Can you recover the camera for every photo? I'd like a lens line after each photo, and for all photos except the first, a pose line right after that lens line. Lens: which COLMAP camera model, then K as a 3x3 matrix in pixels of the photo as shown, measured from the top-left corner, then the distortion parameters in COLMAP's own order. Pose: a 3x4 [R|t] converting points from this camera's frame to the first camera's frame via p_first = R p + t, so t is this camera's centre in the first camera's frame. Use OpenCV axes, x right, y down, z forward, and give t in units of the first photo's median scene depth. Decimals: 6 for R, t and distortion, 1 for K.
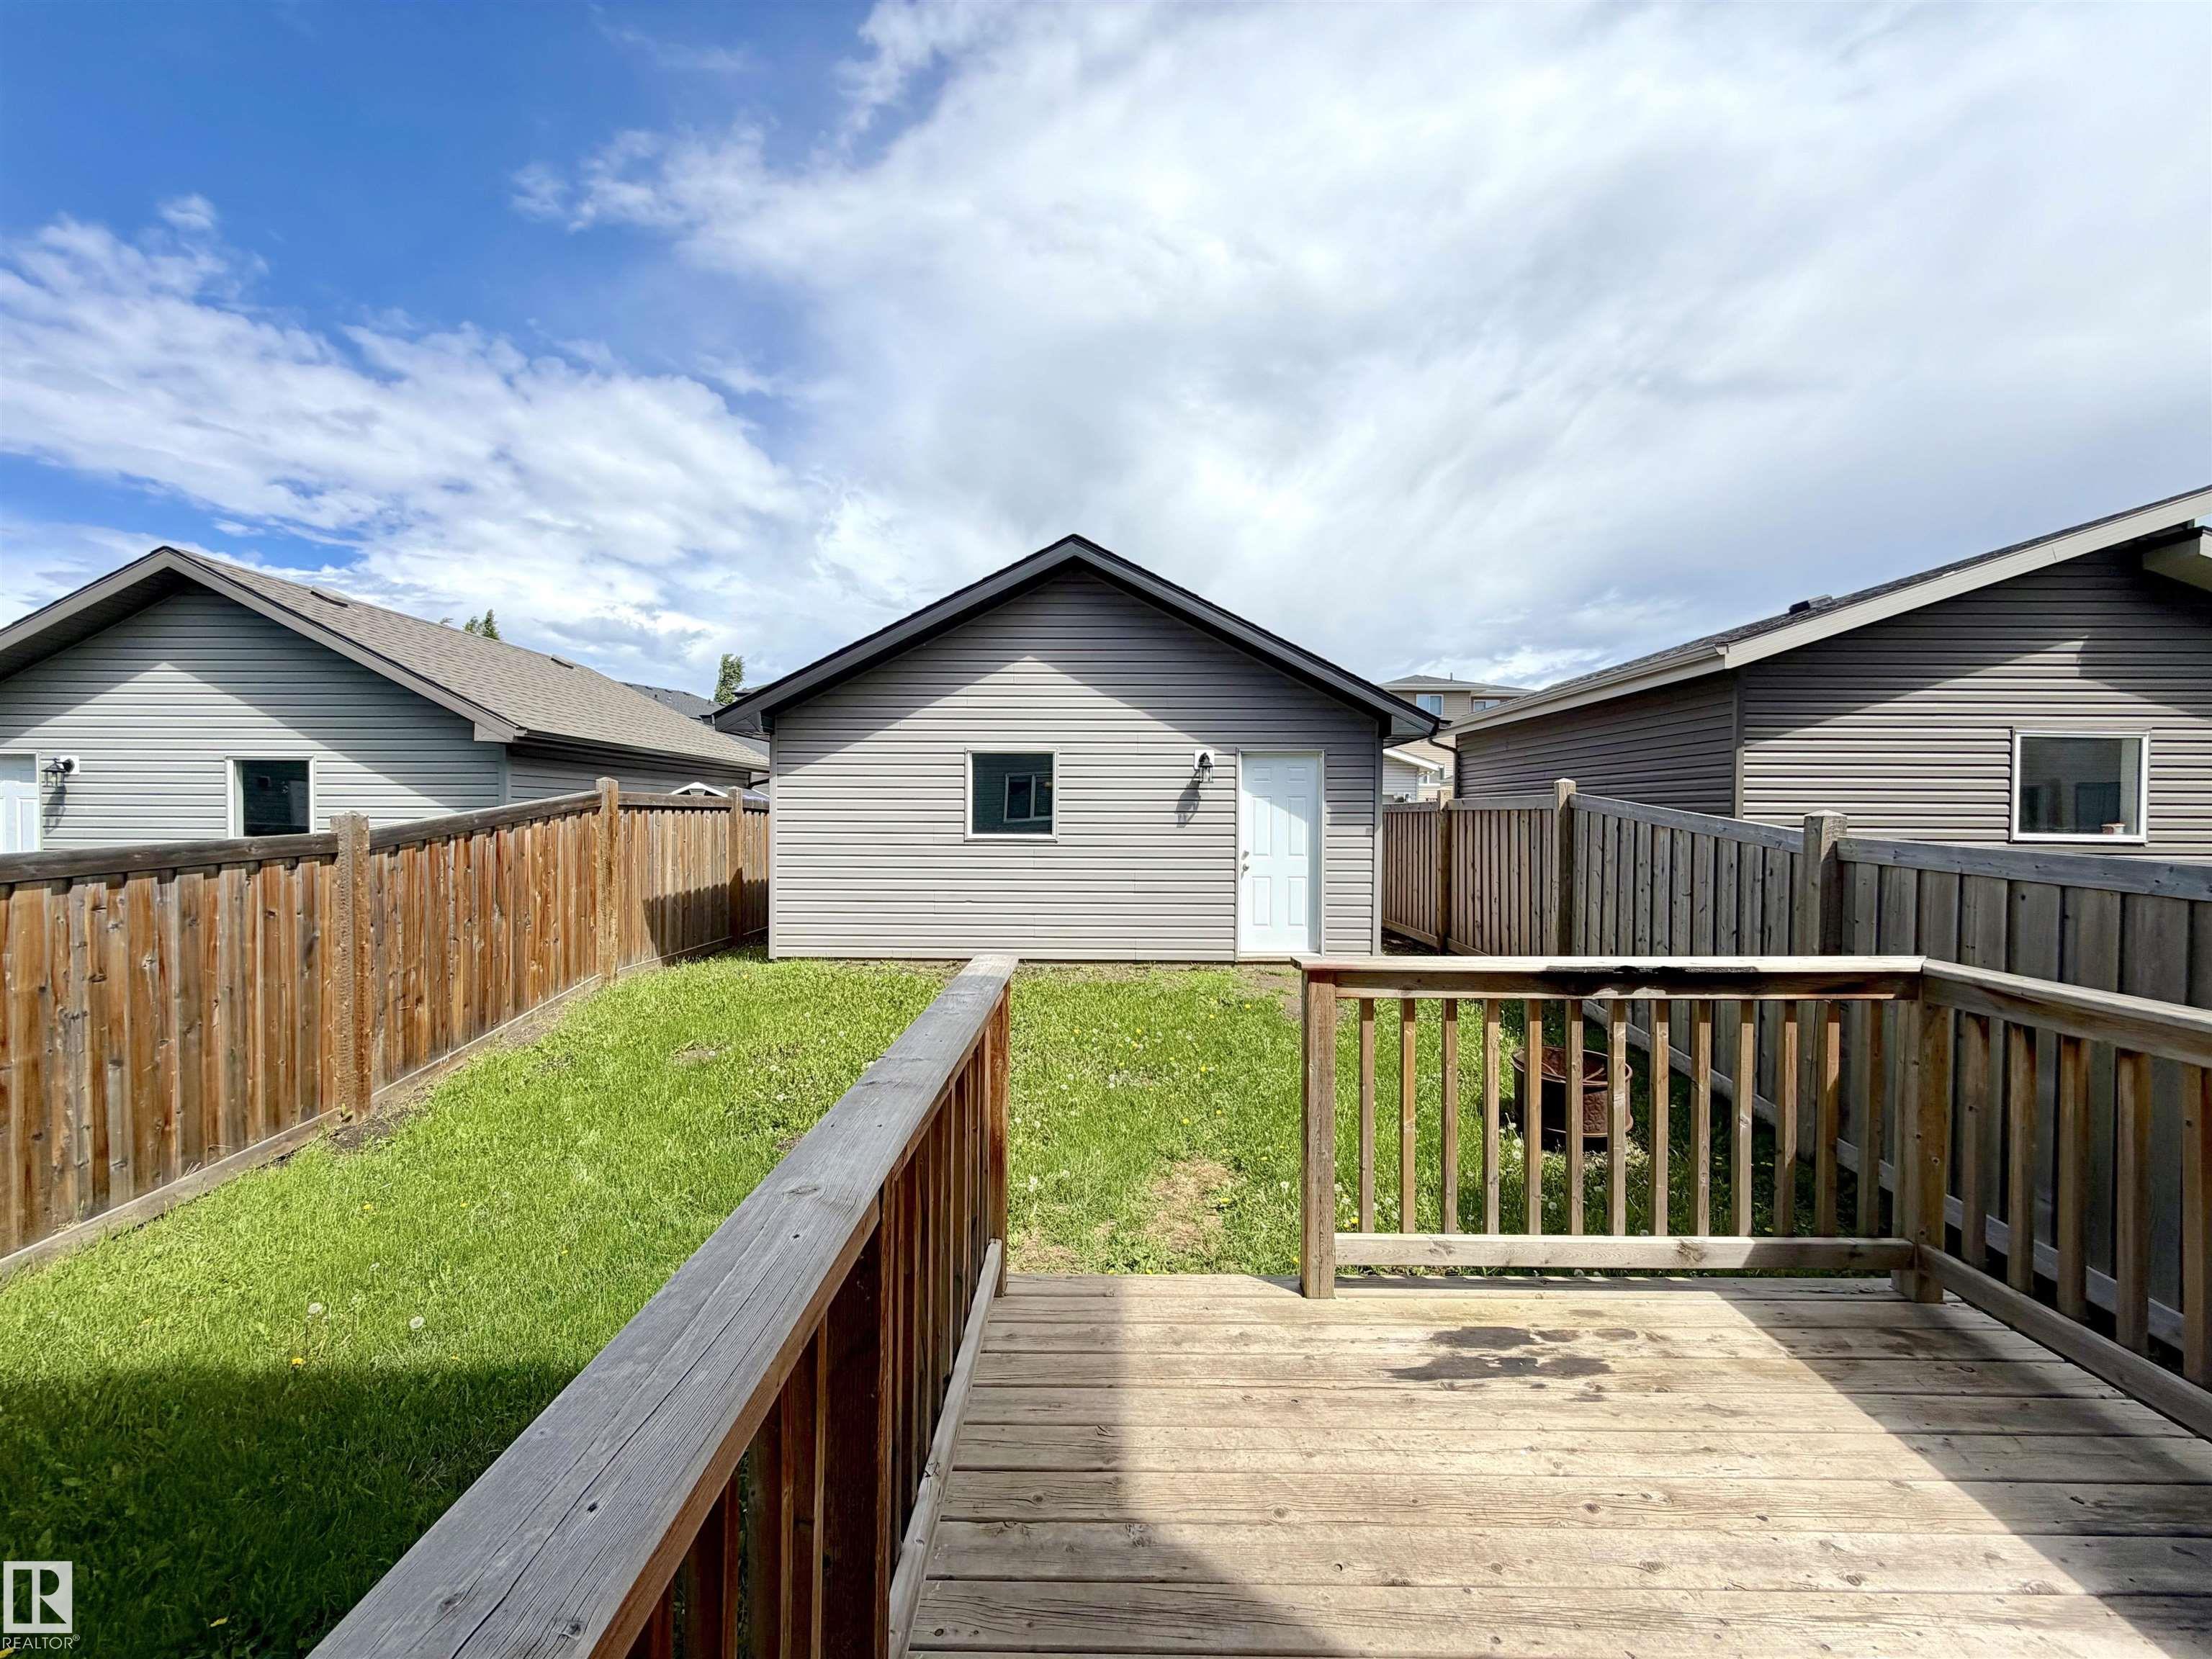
lens RADIAL K [[884.5, 0, 1101.5], [0, 884.5, 830.4], [0, 0, 1]] dist [0.001089, 0.000361]
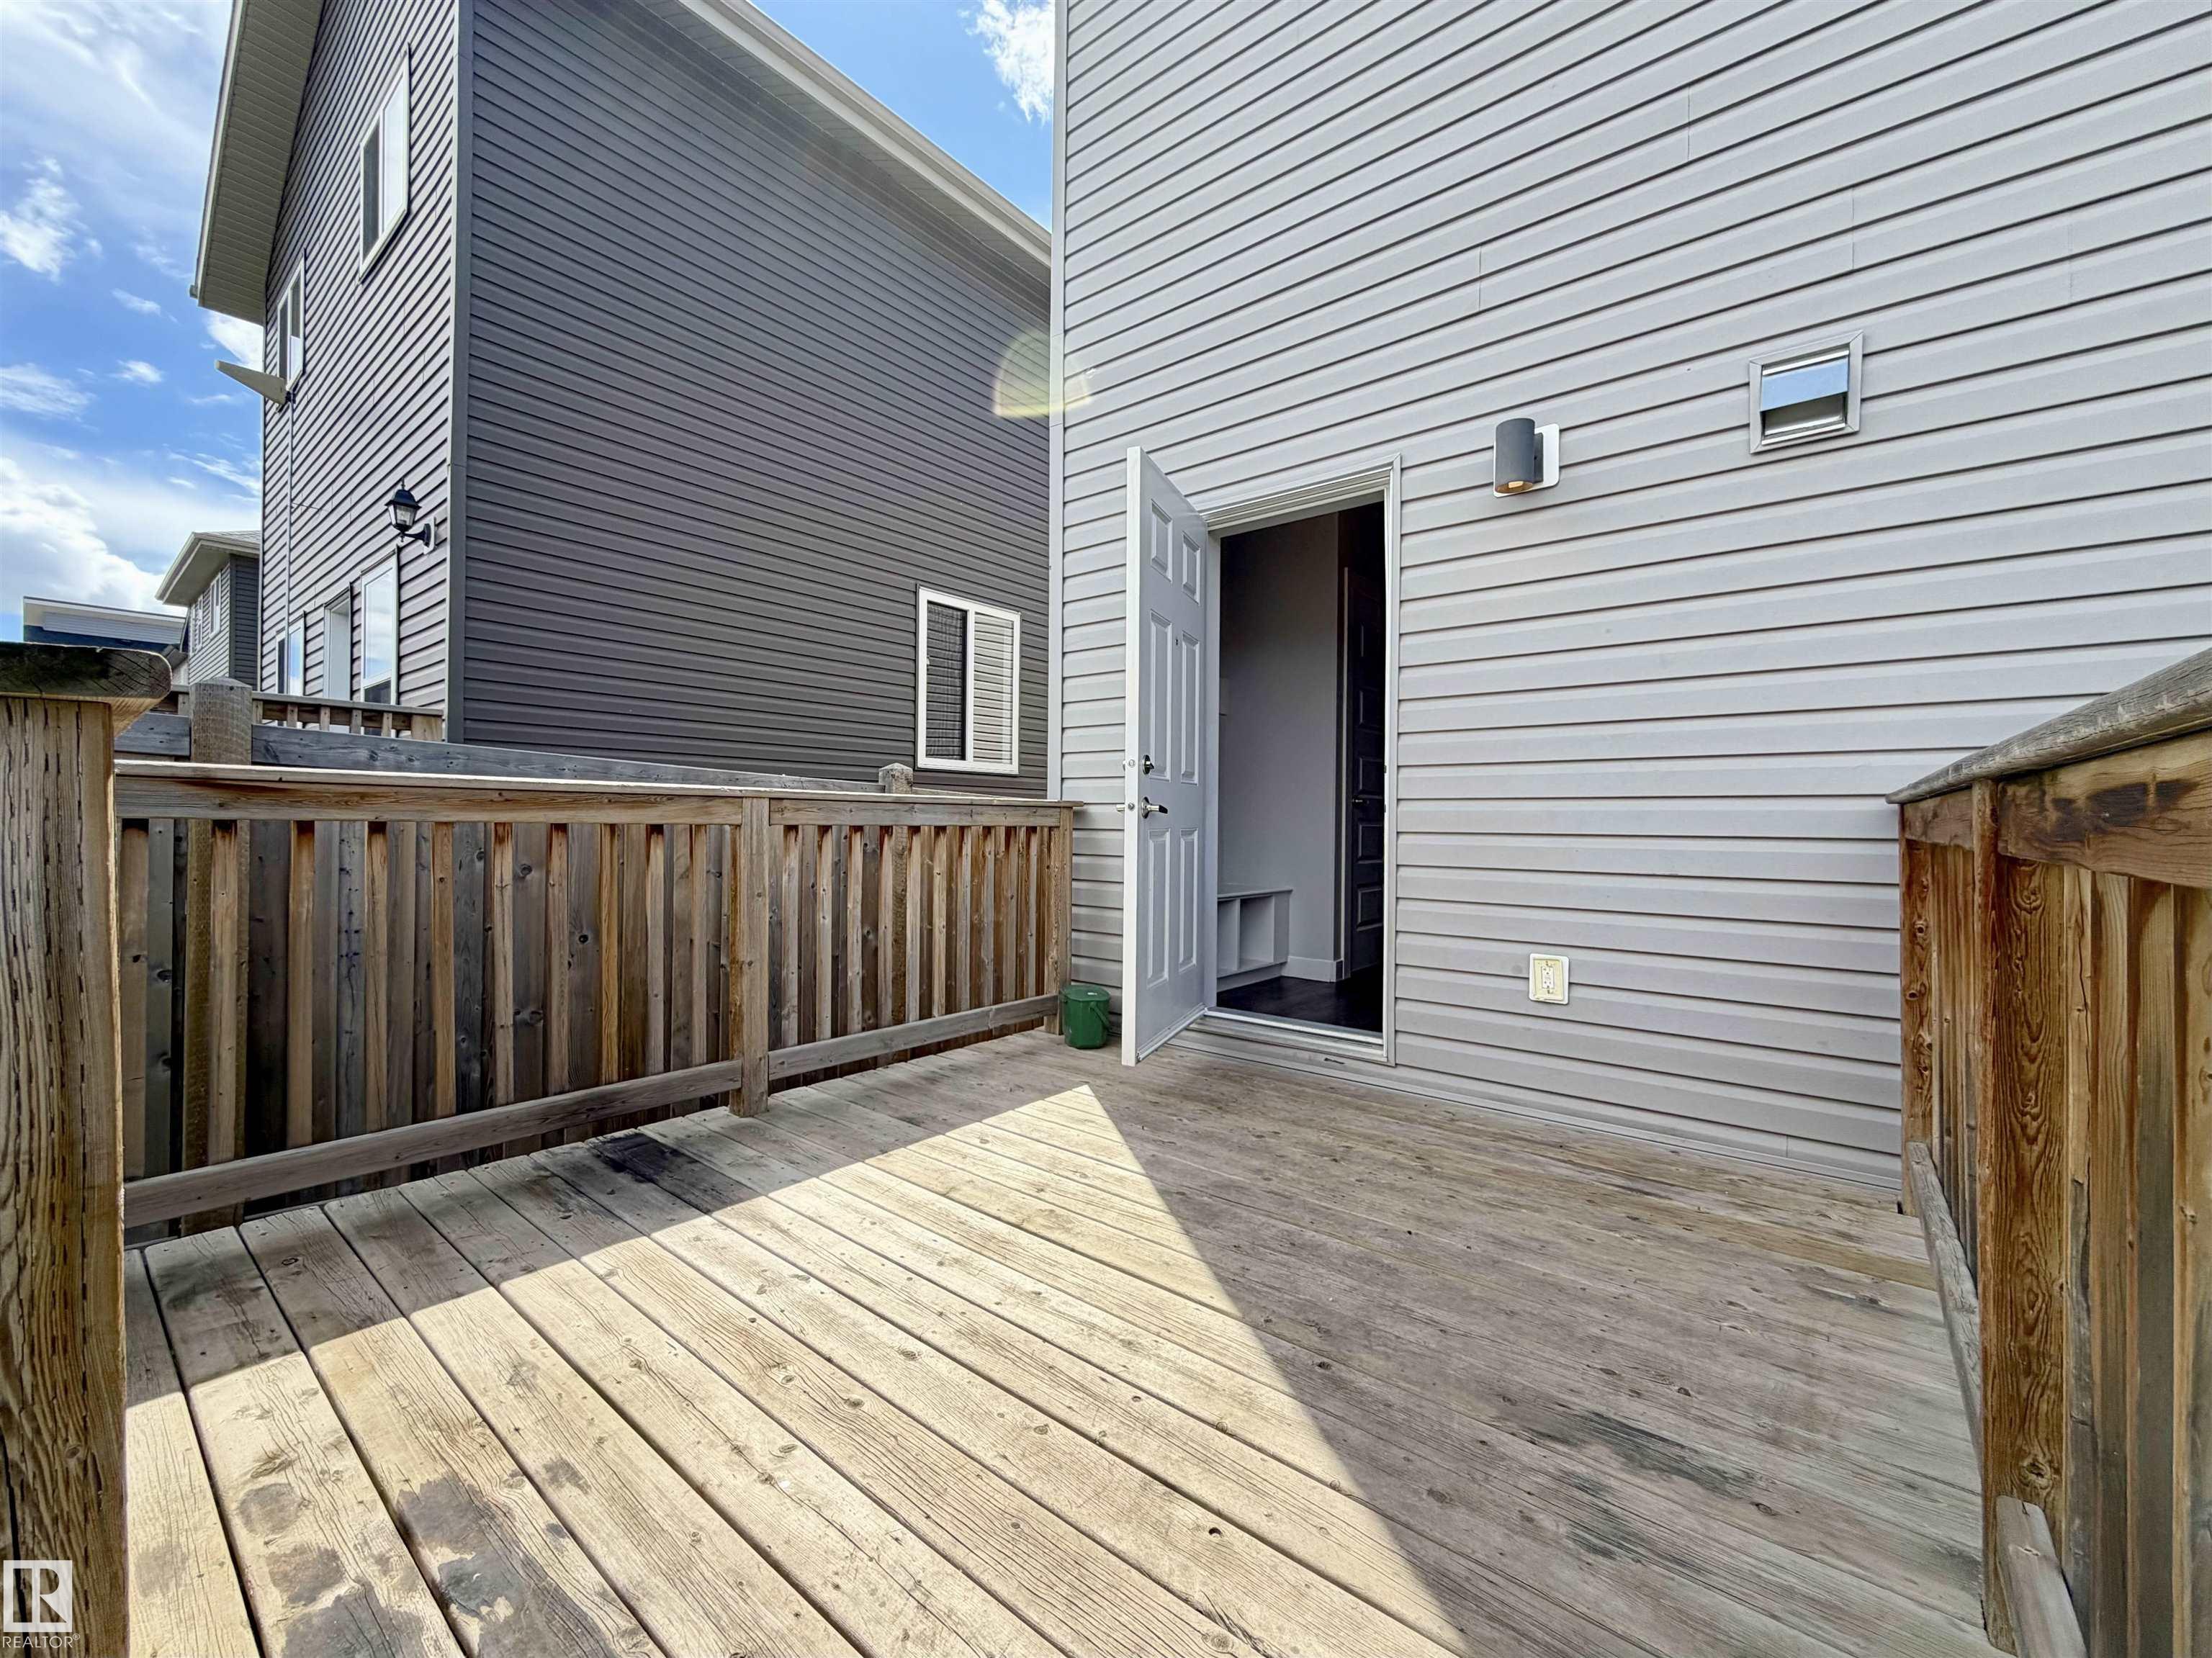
lens RADIAL K [[887.1, 0, 1097.9], [0, 887.1, 828.7], [0, 0, 1]] dist [-0.000589, 0.000360]
pose [[-0.781476, -0.021583, 0.623562, -0.015719], [-0.008424, 0.999675, 0.024044, 0.058594], [-0.623879, 0.013537, -0.781404, 0.333689]]
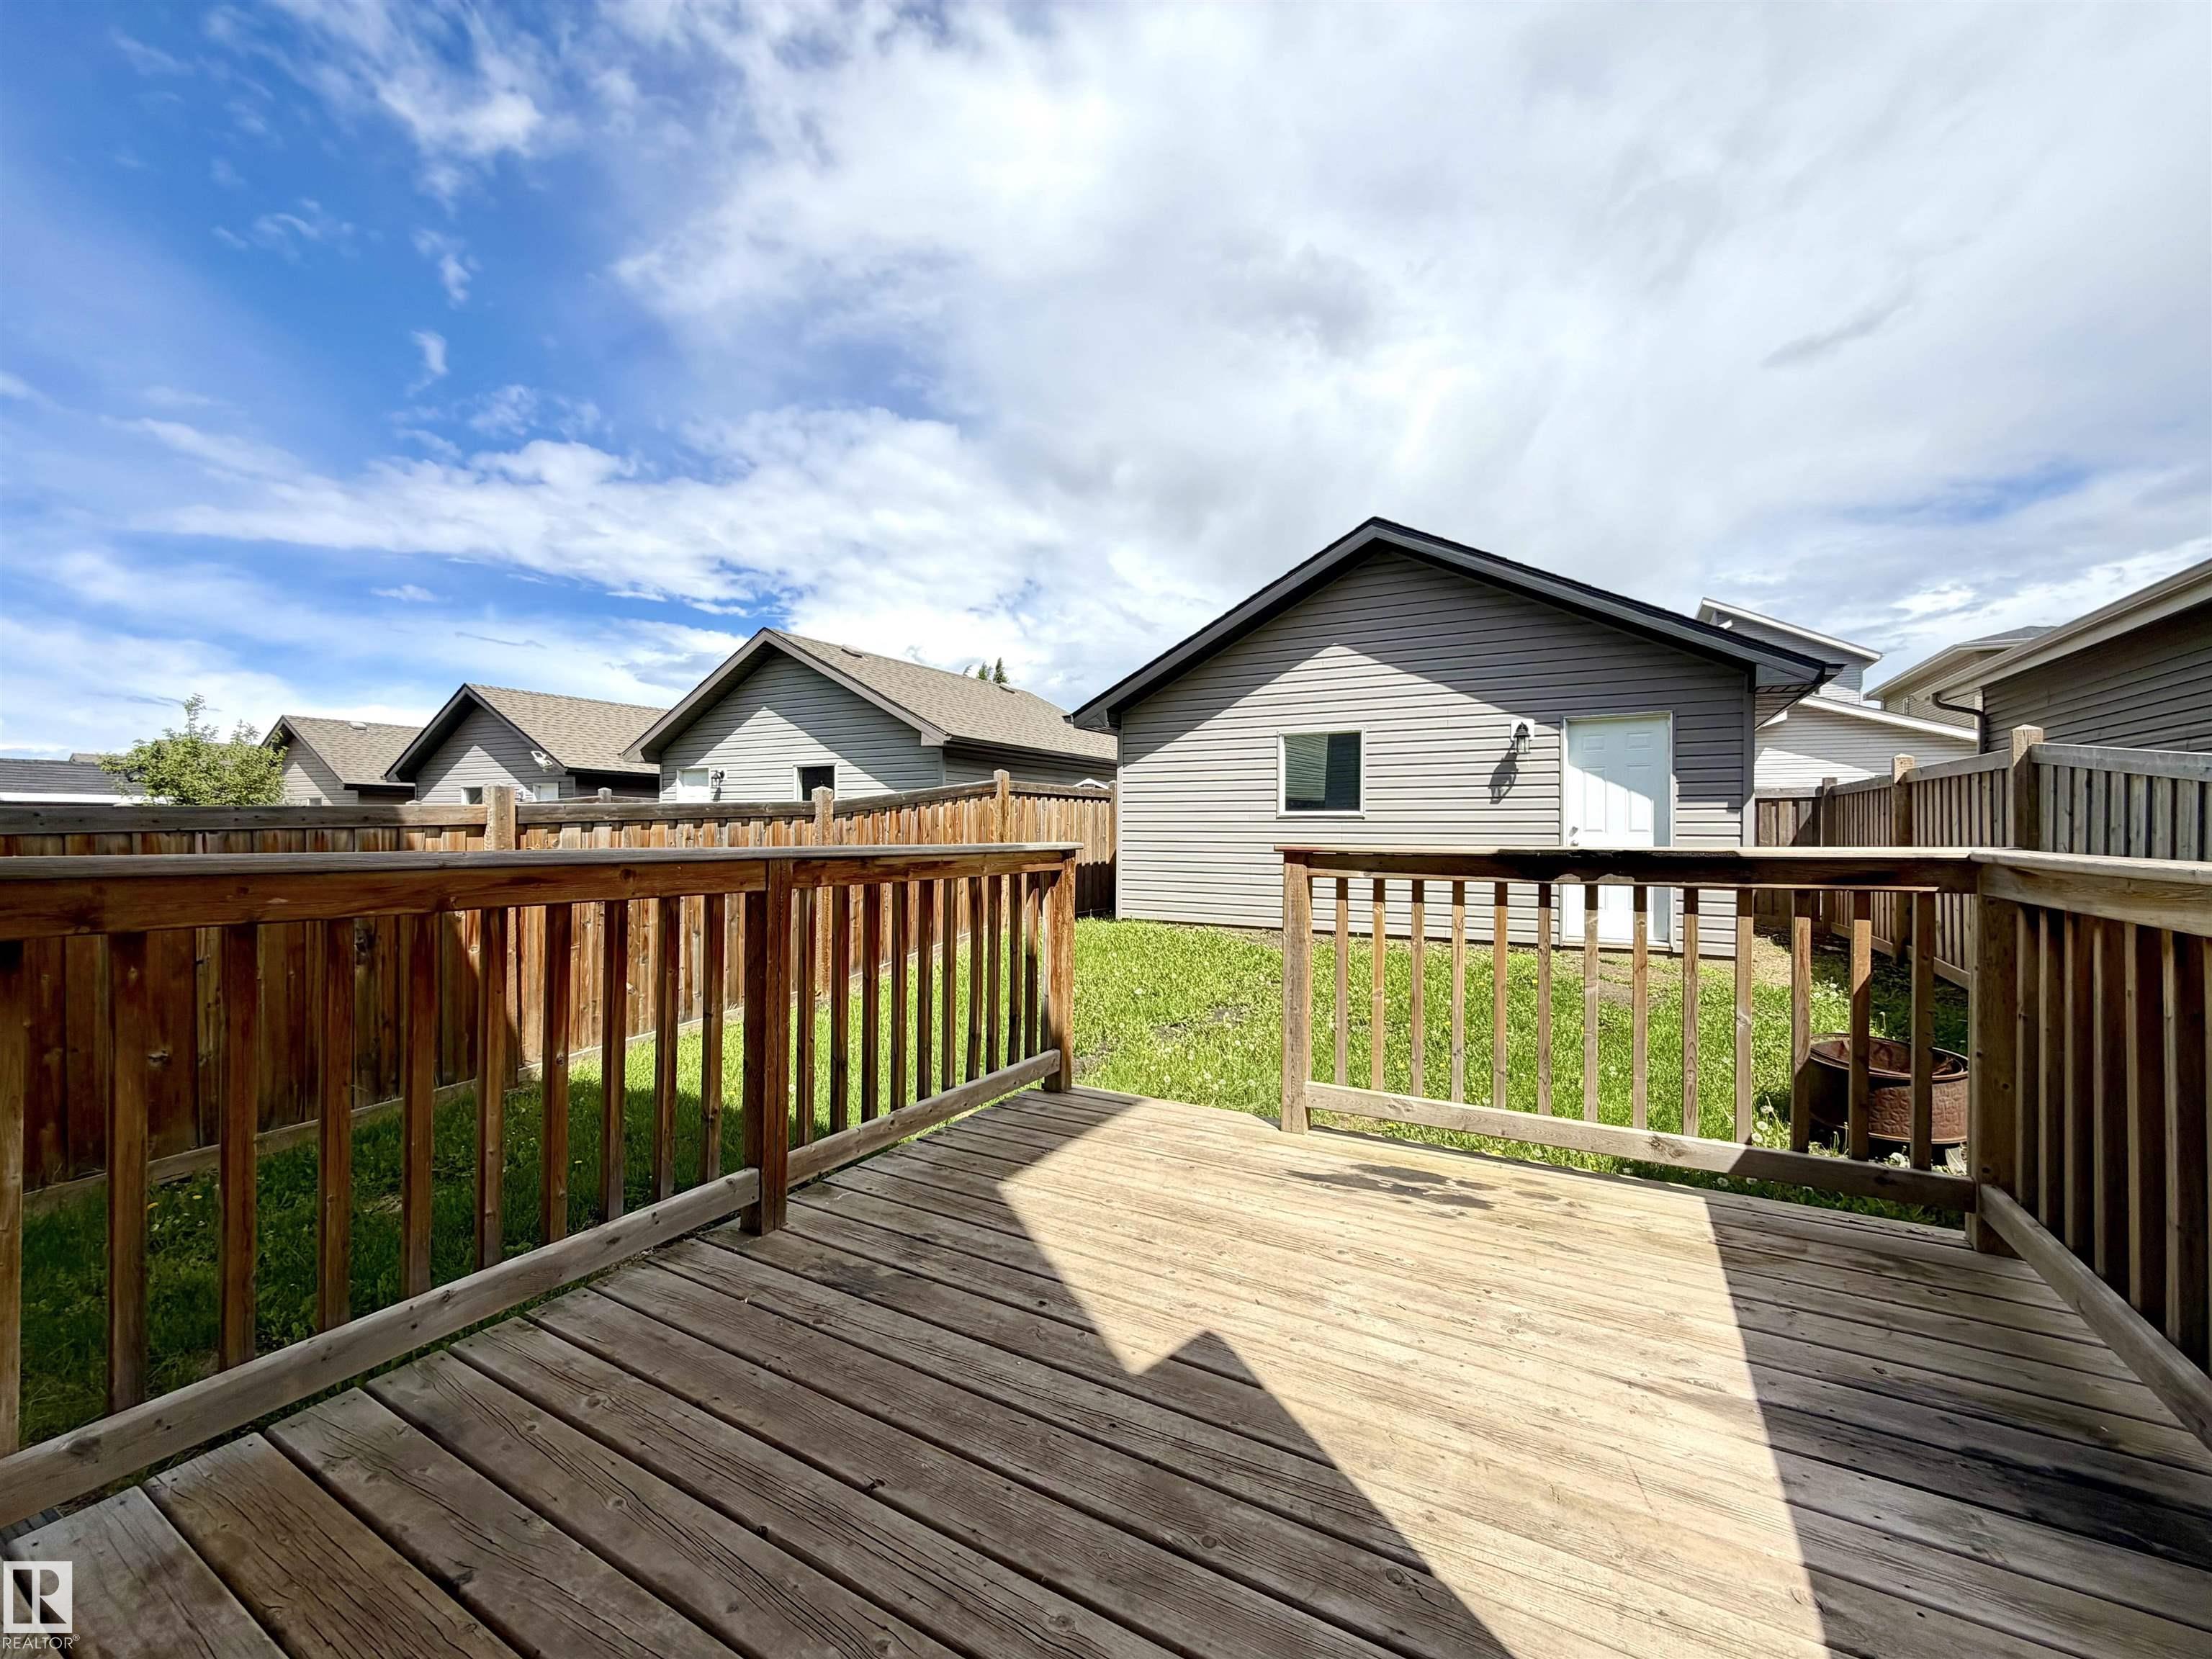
lens RADIAL K [[887.2, 0, 1097.9], [0, 887.2, 829.2], [0, 0, 1]] dist [-0.000589, 0.000360]
pose [[0.874389, -0.001228, -0.485224, 0.194687], [-0.007547, 0.999841, -0.016129, 0.048684], [0.485167, 0.017765, 0.874241, -0.051757]]
